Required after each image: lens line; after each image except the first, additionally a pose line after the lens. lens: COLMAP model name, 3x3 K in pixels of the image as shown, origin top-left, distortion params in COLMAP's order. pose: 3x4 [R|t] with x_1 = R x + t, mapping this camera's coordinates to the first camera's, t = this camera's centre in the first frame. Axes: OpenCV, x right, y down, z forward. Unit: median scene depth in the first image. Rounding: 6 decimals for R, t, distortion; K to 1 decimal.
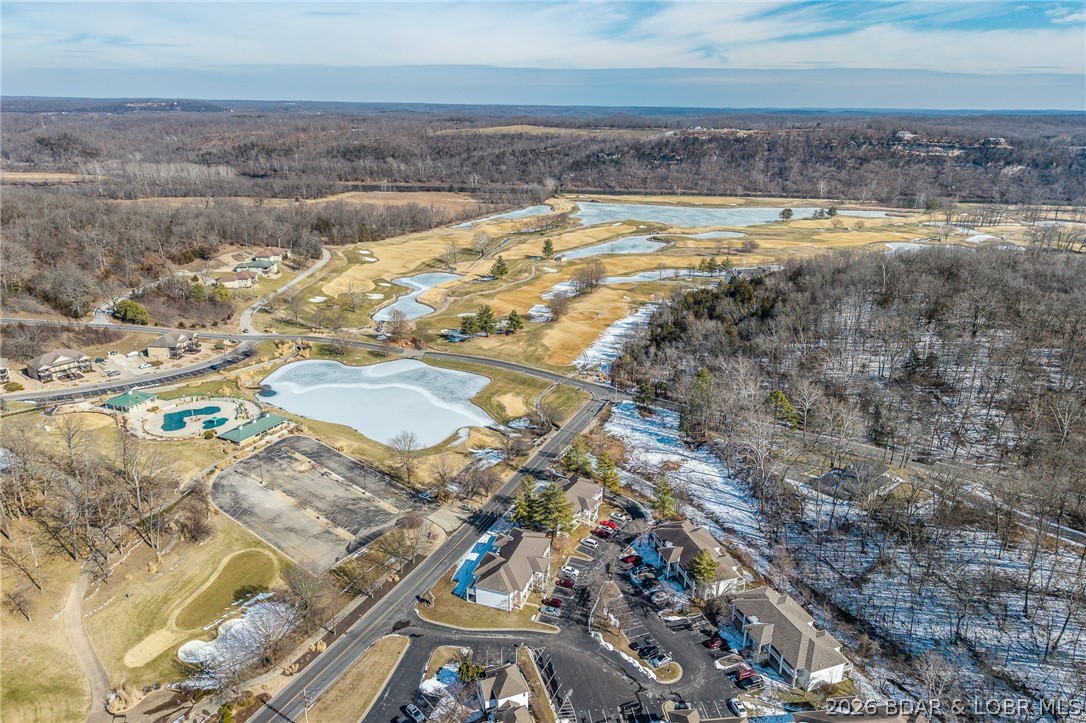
lens RADIAL K [[717.8, 0, 543.8], [0, 717.8, 378.0], [0, 0, 1]] dist [0.054331, -0.080310]
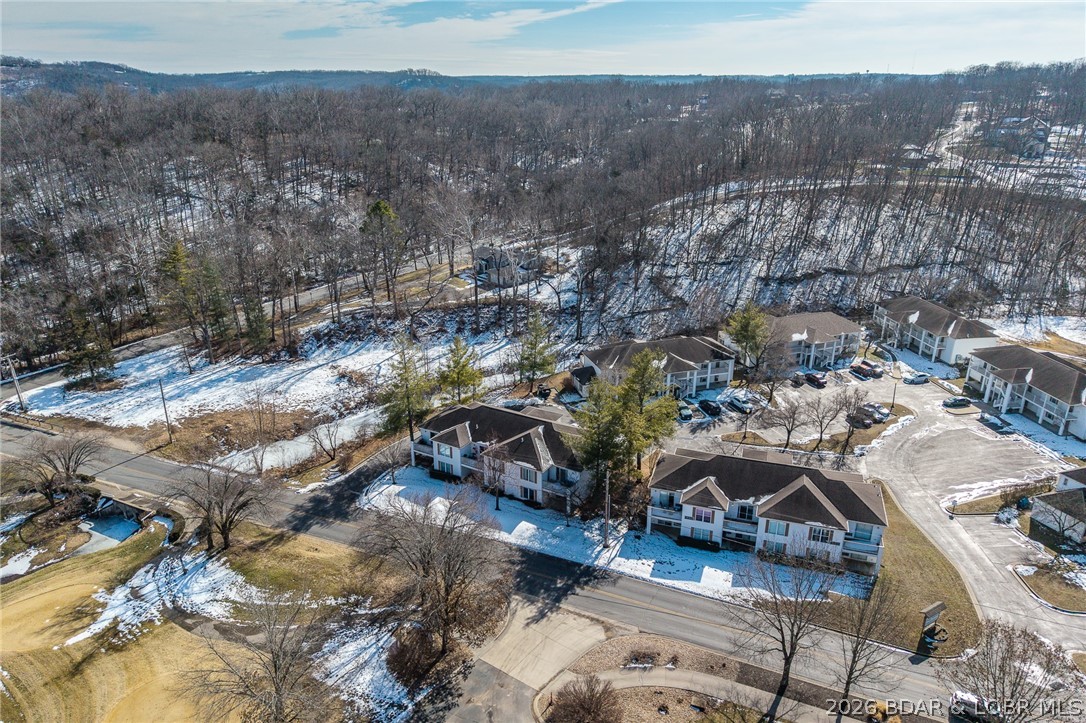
lens RADIAL K [[725.5, 0, 545.5], [0, 725.5, 360.9], [0, 0, 1]] dist [0.061718, -0.082714]
pose [[-0.008301, -0.366376, 0.930430, -0.306448], [0.355204, 0.868701, 0.345238, -0.027723], [-0.934752, 0.333358, 0.122927, 0.690466]]
